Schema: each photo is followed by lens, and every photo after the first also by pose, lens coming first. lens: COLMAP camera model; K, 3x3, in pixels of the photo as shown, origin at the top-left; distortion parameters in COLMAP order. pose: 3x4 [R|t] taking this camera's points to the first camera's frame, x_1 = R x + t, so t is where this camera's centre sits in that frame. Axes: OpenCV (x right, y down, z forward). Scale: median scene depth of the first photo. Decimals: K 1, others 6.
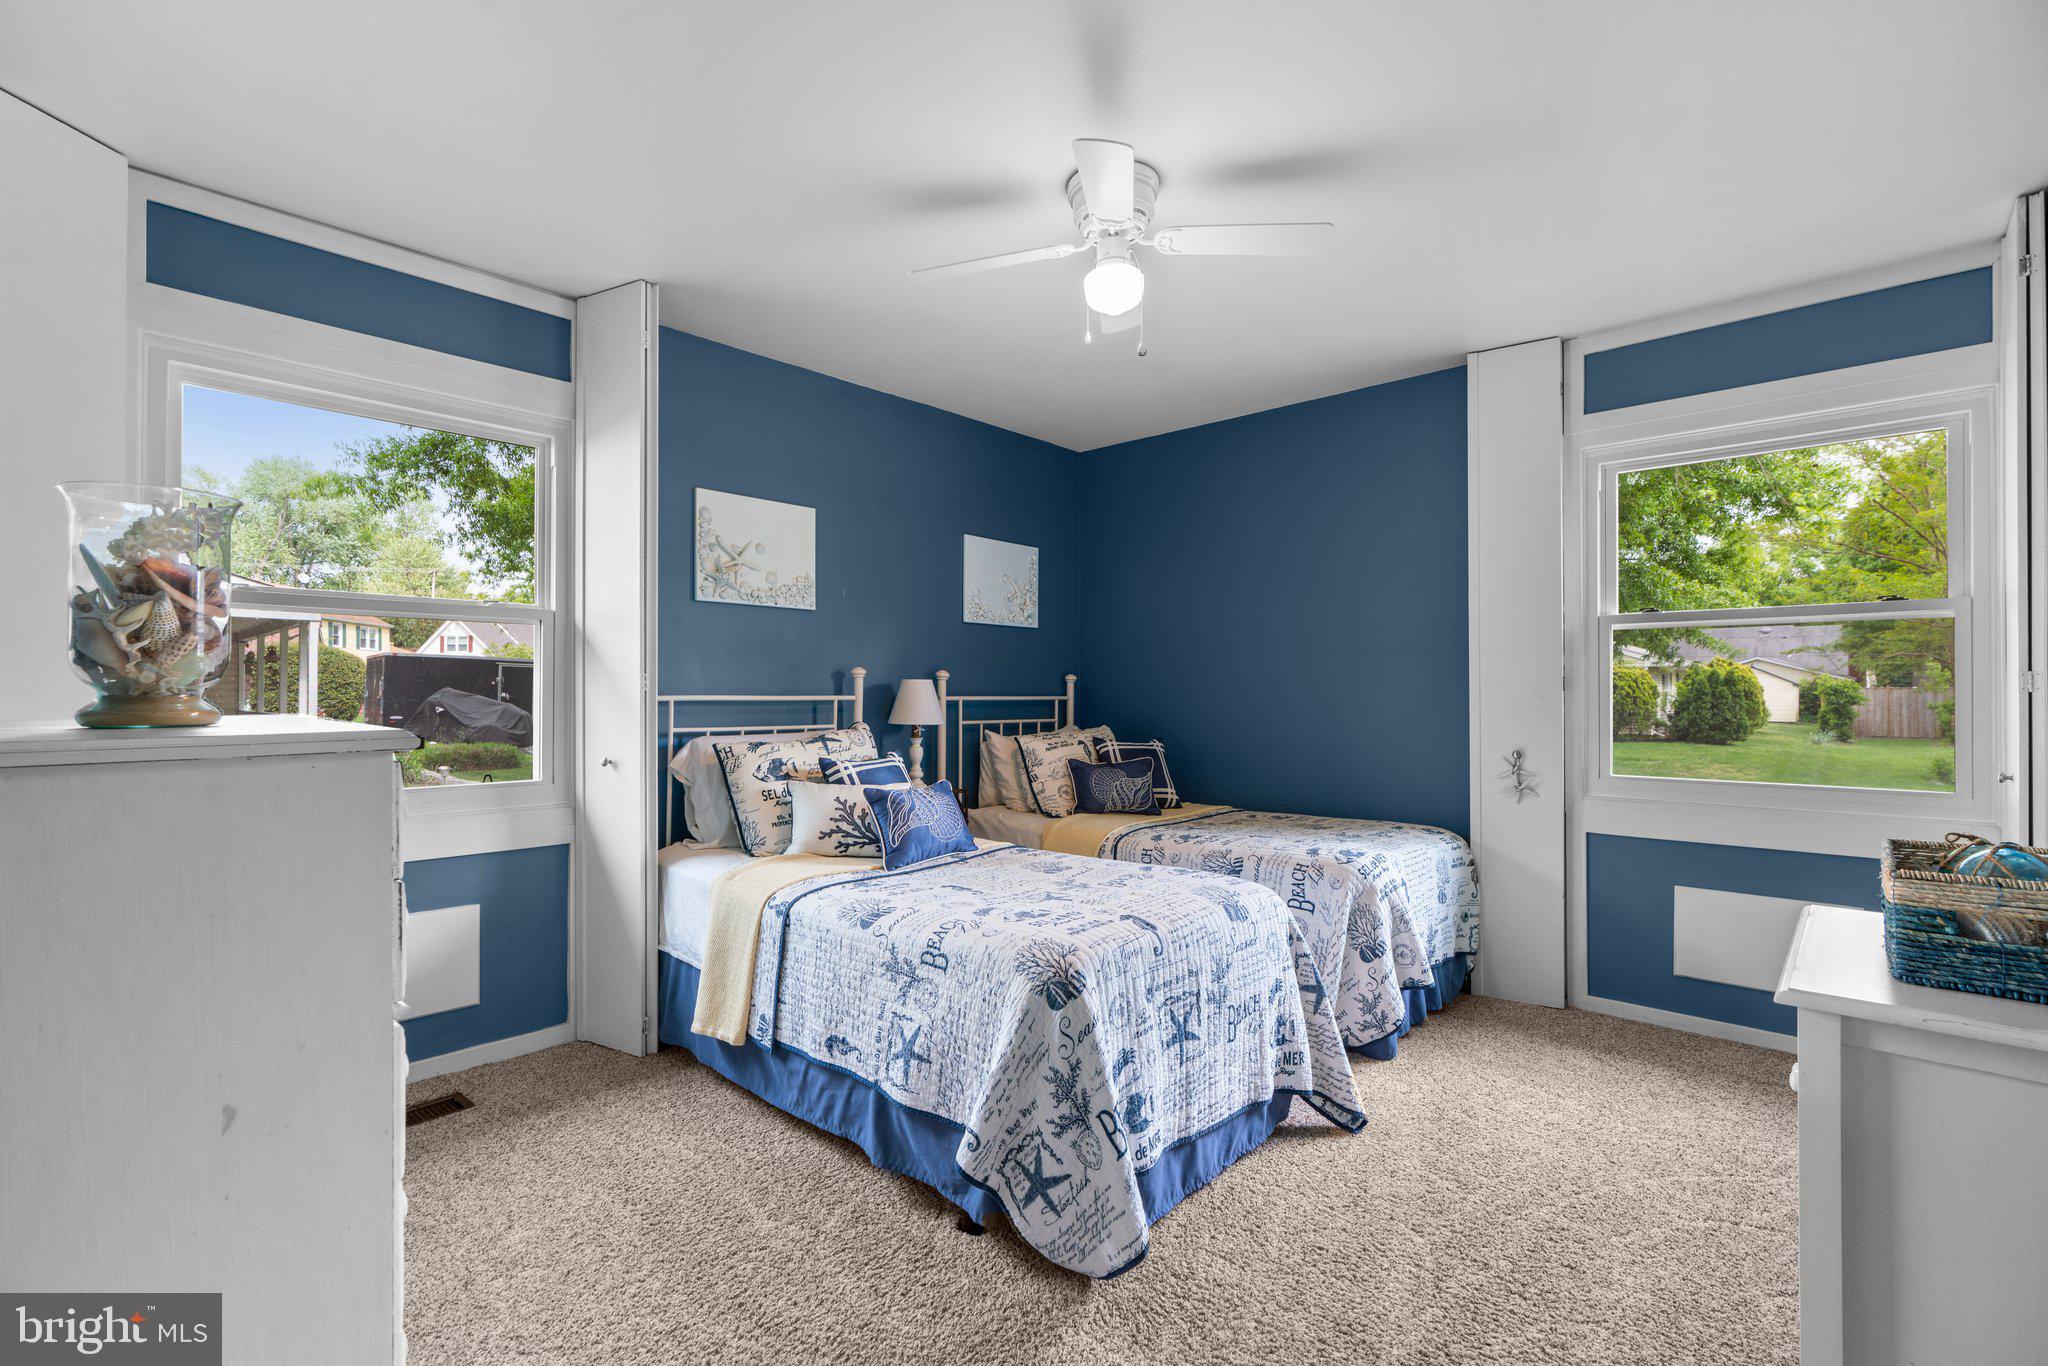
lens RADIAL K [[919.4, 0, 1023.5], [0, 919.4, 681.9], [0, 0, 1]] dist [-0.014395, 0.005429]
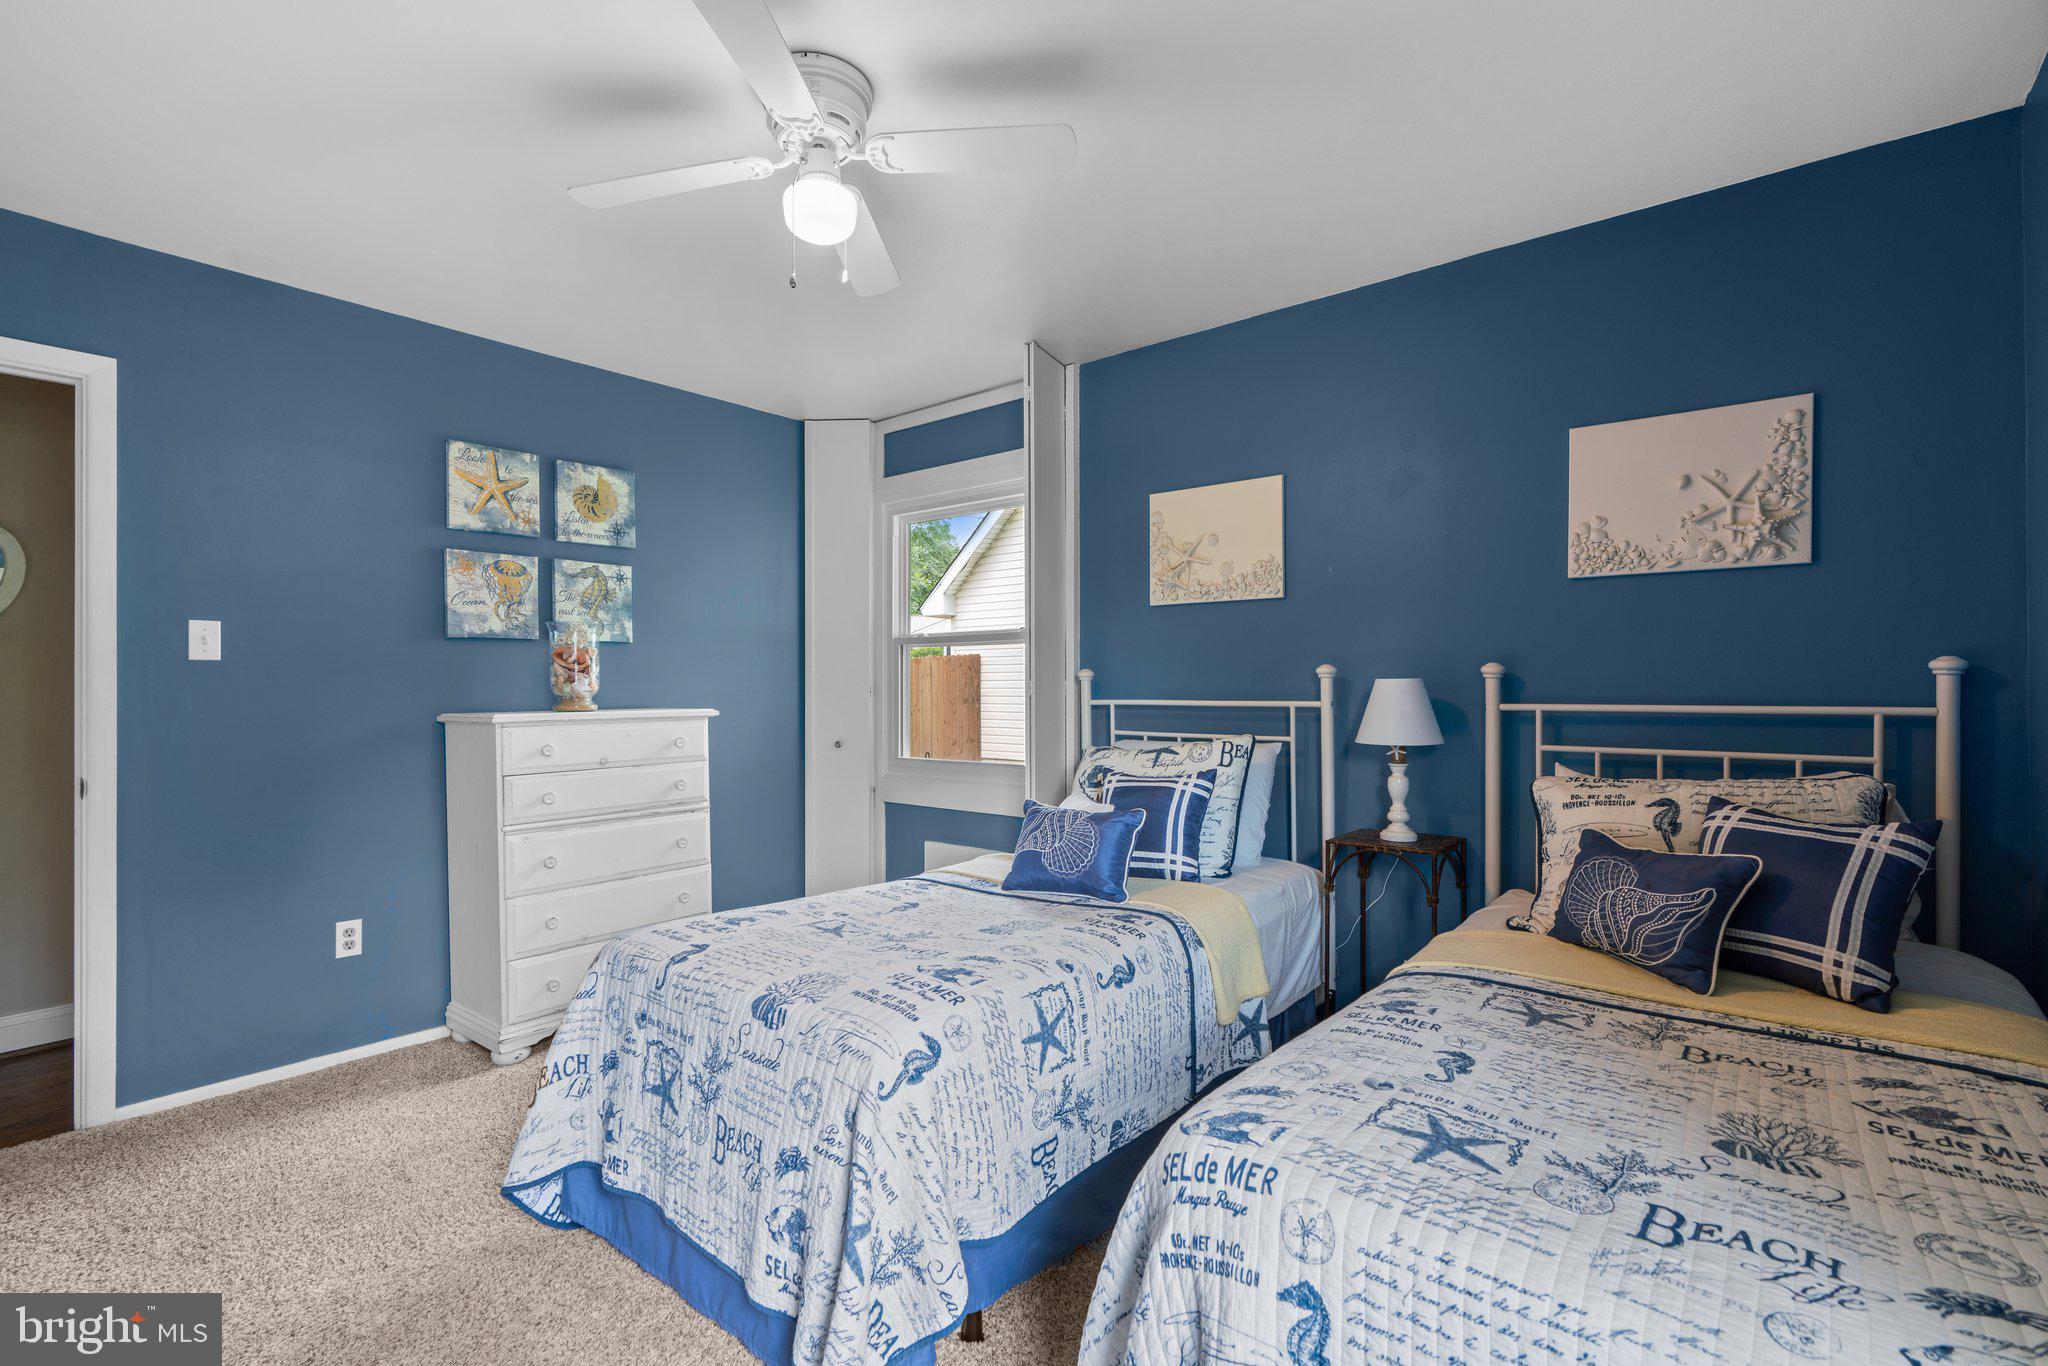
lens RADIAL K [[919.4, 0, 1023.2], [0, 919.4, 698.1], [0, 0, 1]] dist [-0.014395, 0.005429]
pose [[0.060181, -0.002575, -0.998184, 0.612085], [0.005901, 0.999980, -0.002224, 0.013341], [0.998170, -0.005757, 0.060195, 0.755790]]
